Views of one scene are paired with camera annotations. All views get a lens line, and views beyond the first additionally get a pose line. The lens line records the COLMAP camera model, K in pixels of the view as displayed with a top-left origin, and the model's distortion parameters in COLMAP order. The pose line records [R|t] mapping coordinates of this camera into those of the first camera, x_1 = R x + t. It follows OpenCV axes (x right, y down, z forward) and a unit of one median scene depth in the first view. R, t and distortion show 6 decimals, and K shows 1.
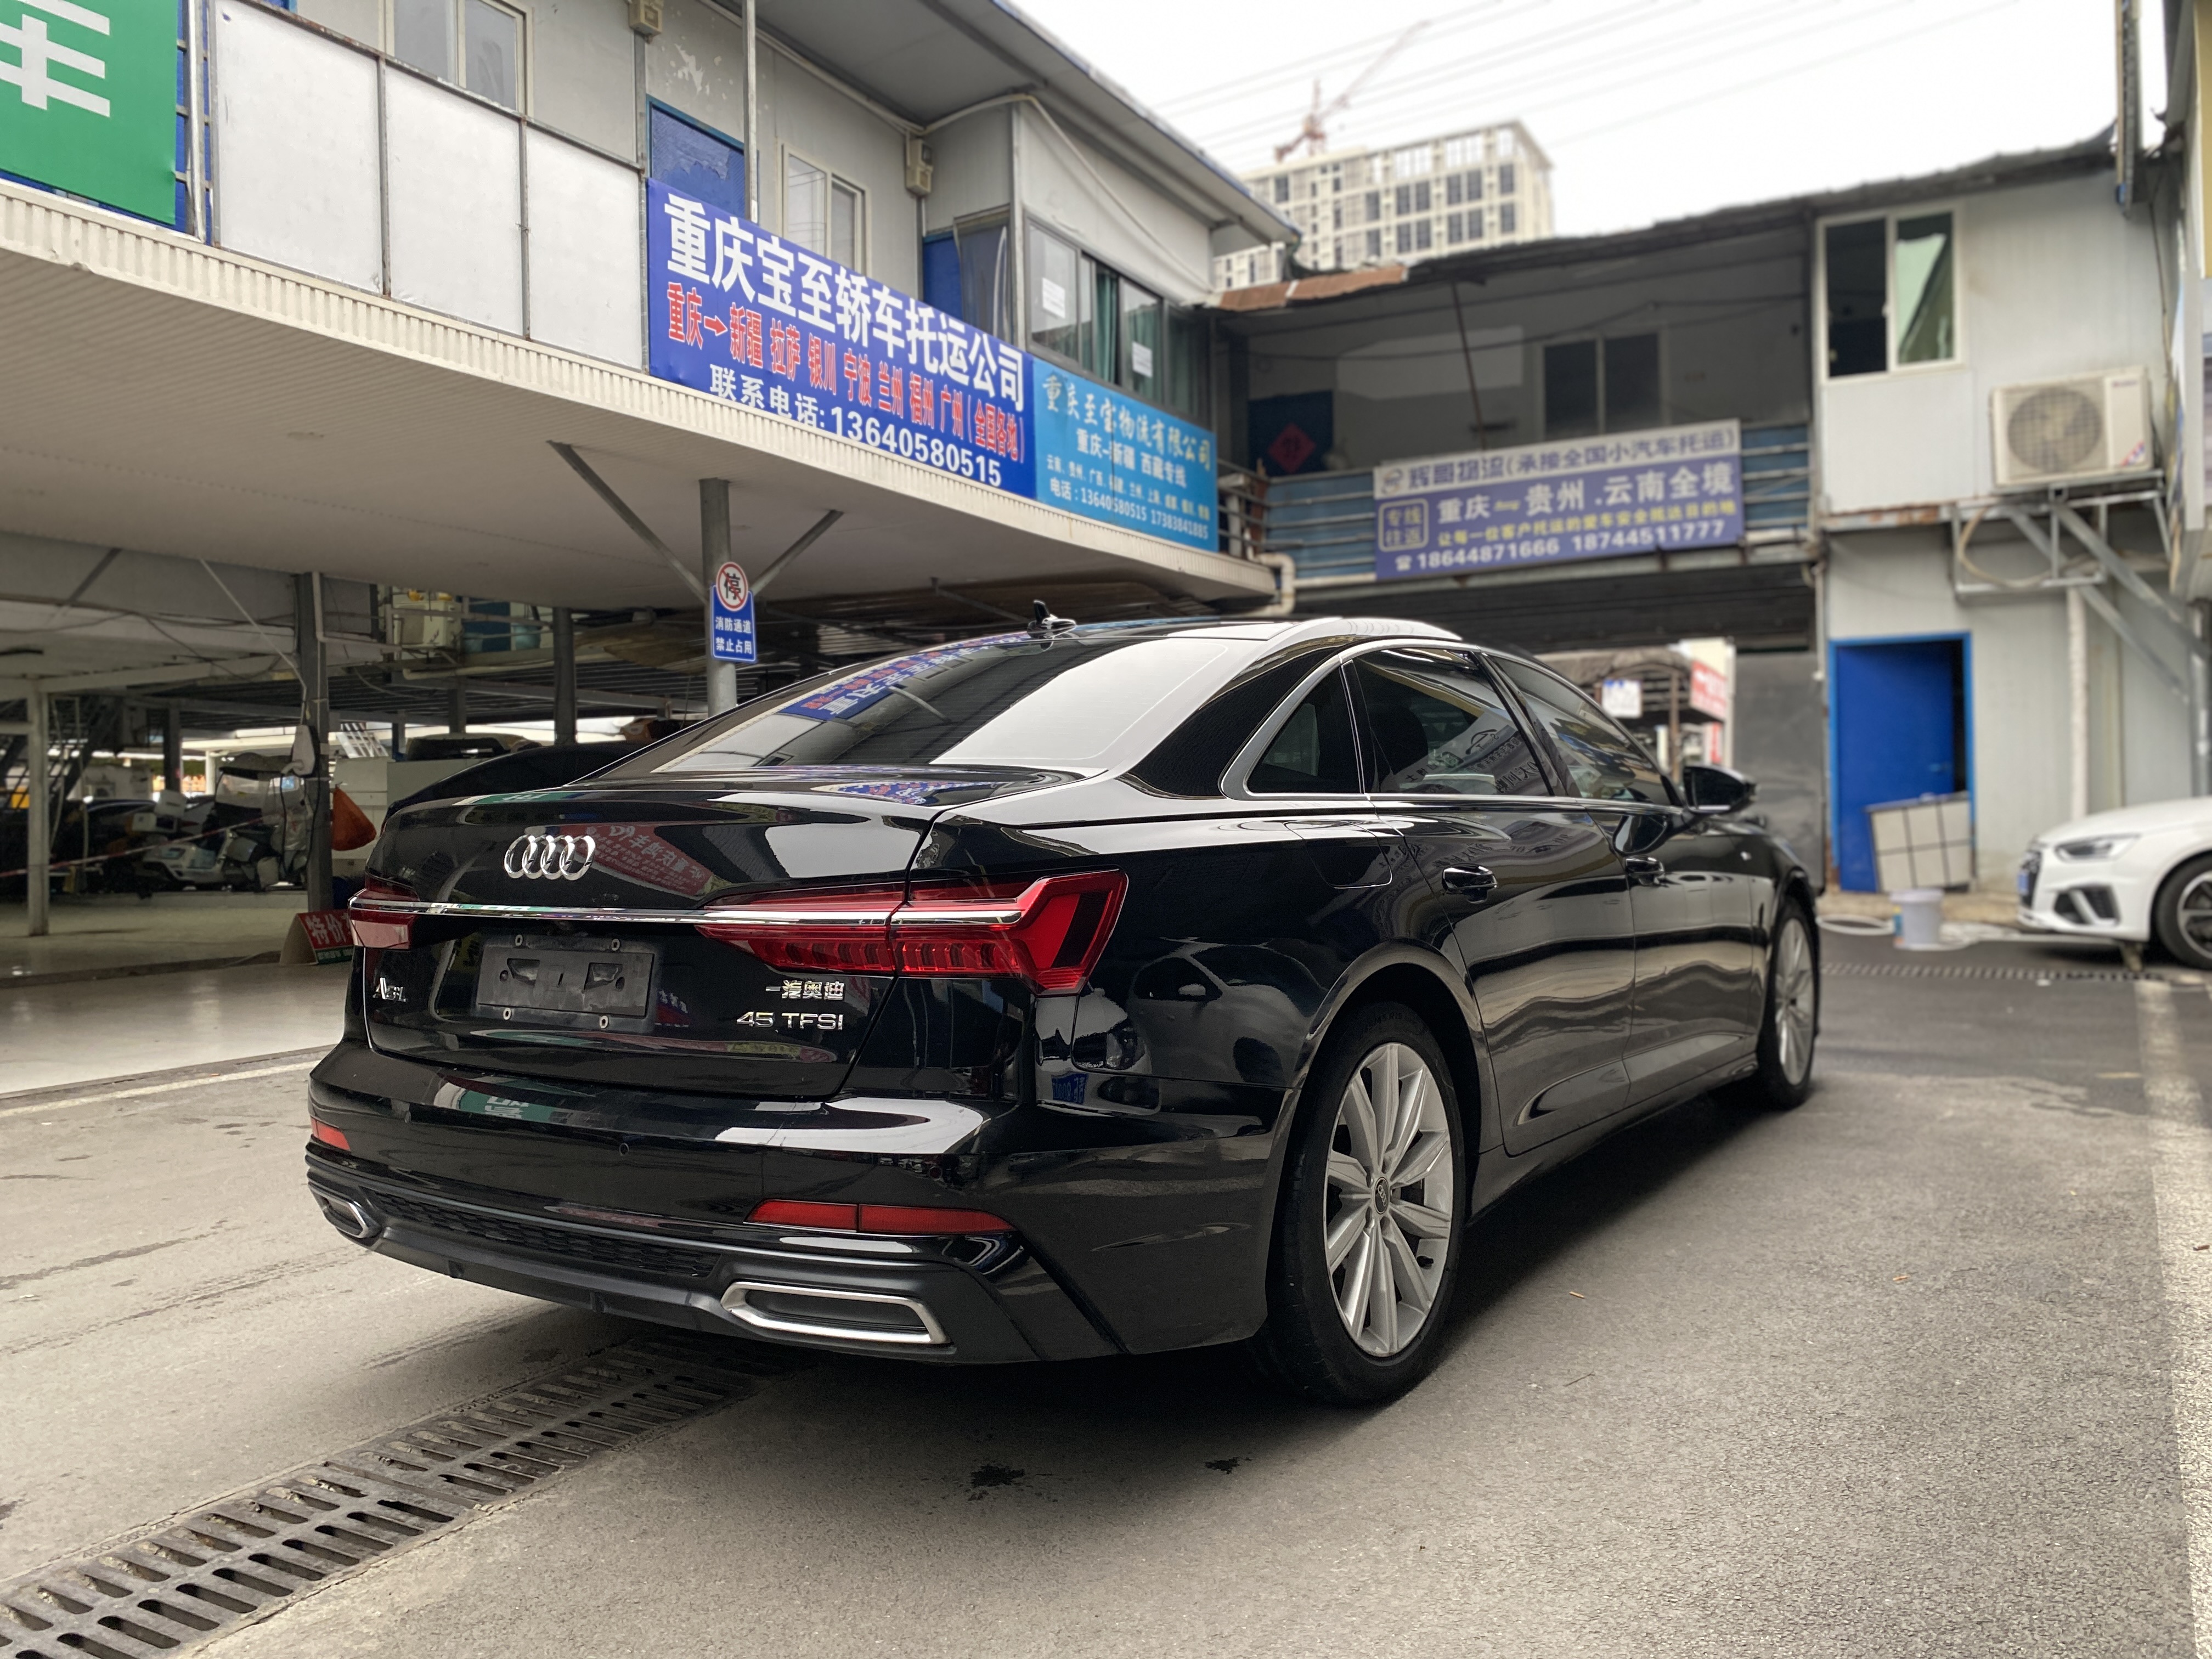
lens RADIAL K [[1636.3, 0, 1106.0], [0, 1636.3, 829.5], [0, 0, 1]] dist [0.125196, -0.283372]
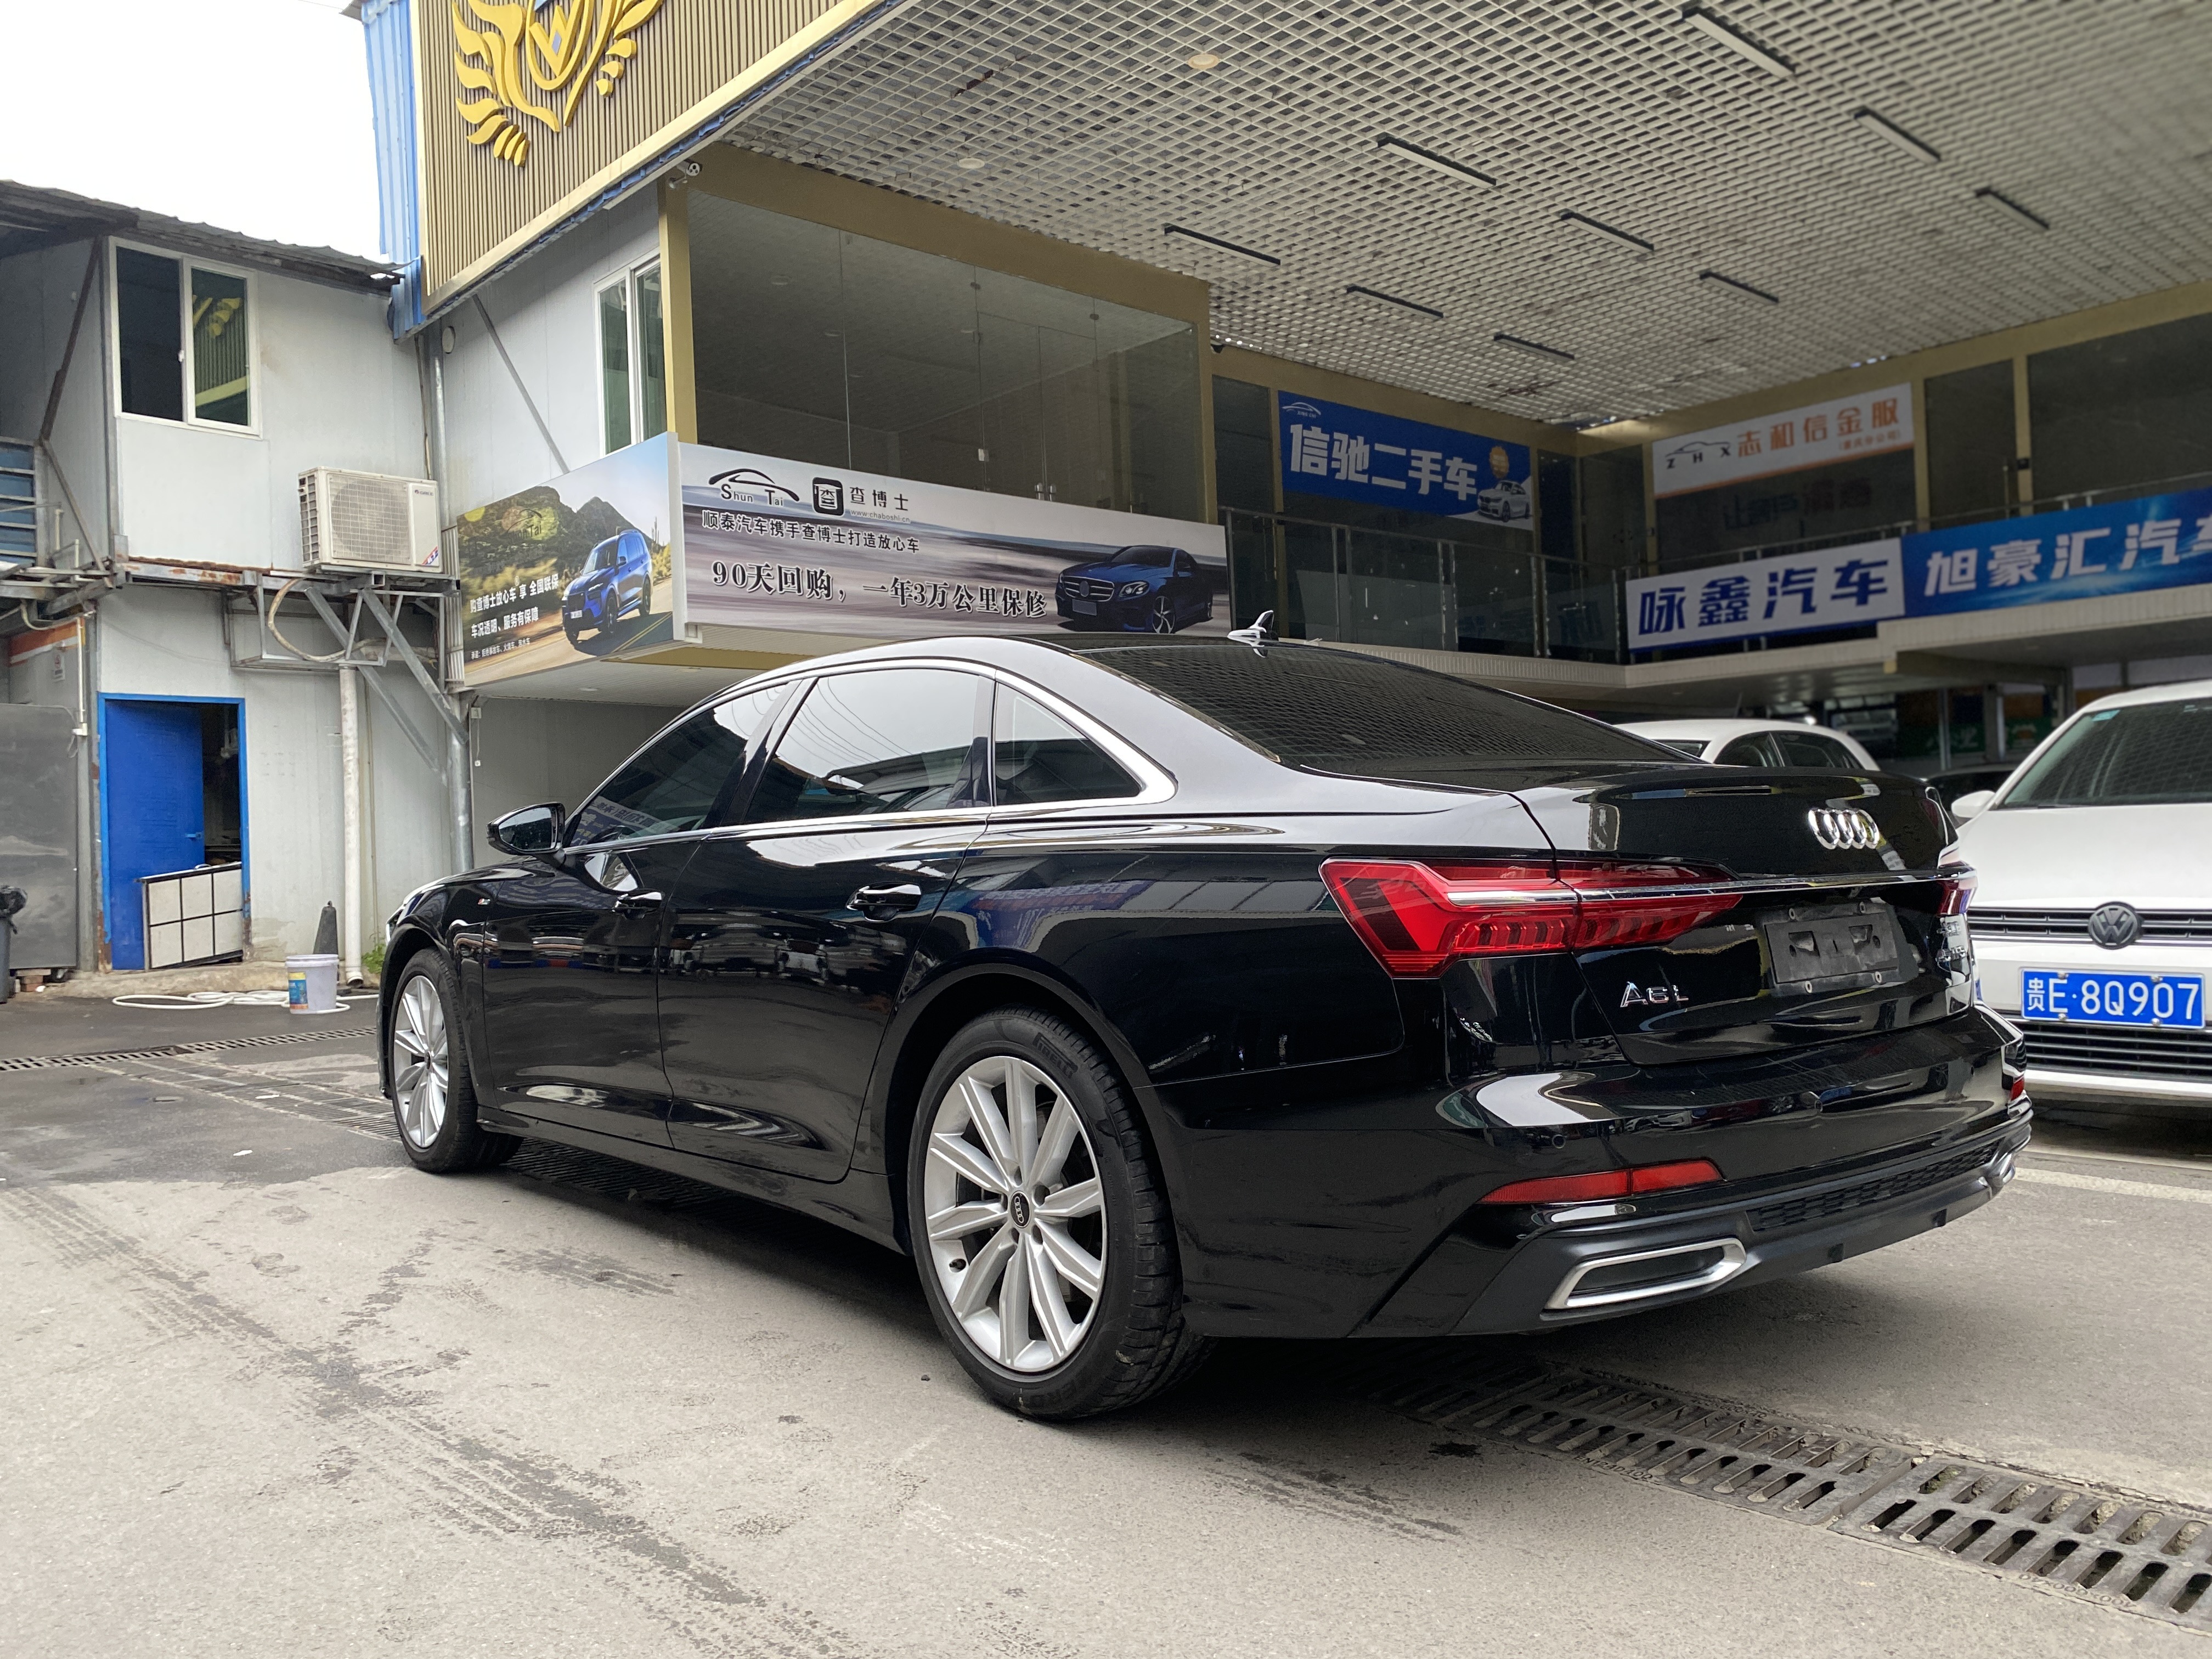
lens RADIAL K [[1653.0, 0, 1106.0], [0, 1653.0, 829.5], [0, 0, 1]] dist [0.063867, -0.121320]
pose [[0.293272, 0.026406, 0.955664, -0.304311], [0.024314, 0.999089, -0.035067, 0.006847], [-0.955720, 0.033520, 0.292363, 0.229414]]
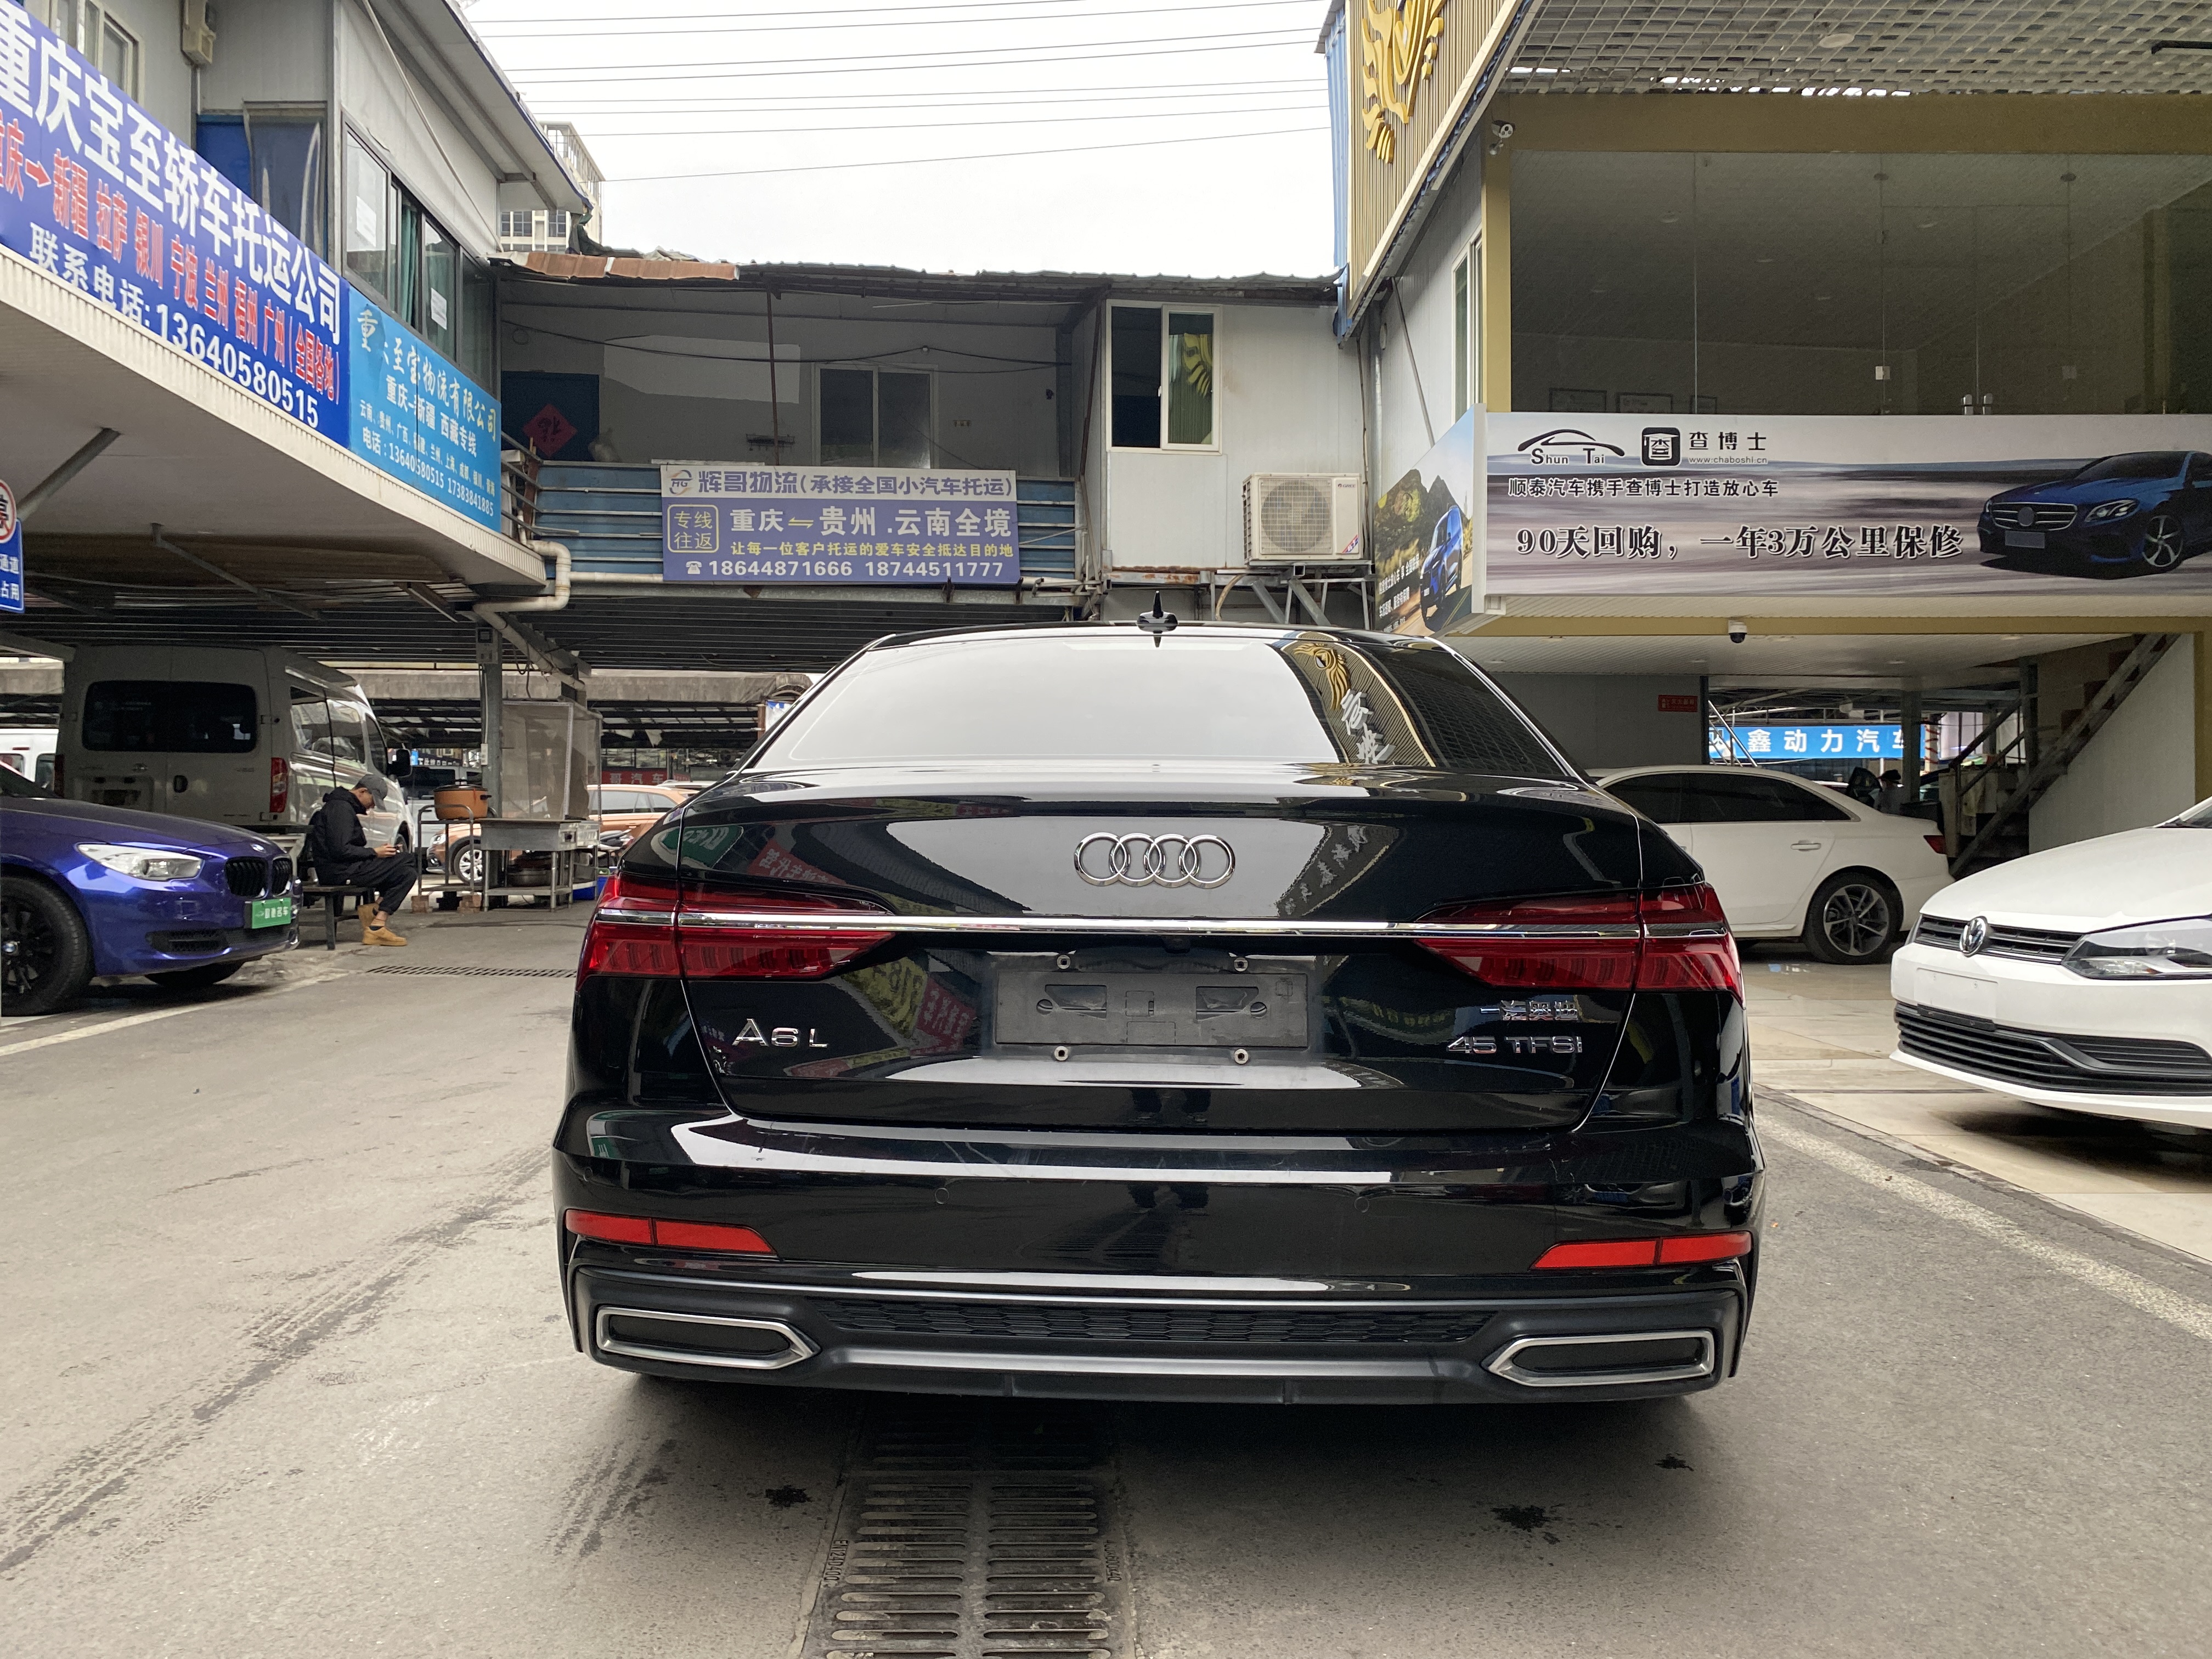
lens RADIAL K [[1652.0, 0, 1095.4], [0, 1652.0, 848.2], [0, 0, 1]] dist [0.000882, -0.001061]
pose [[0.850725, 0.019509, 0.525248, -0.159992], [-0.020941, 0.999776, -0.003216, 0.001408], [-0.525193, -0.008263, 0.850943, 0.062815]]
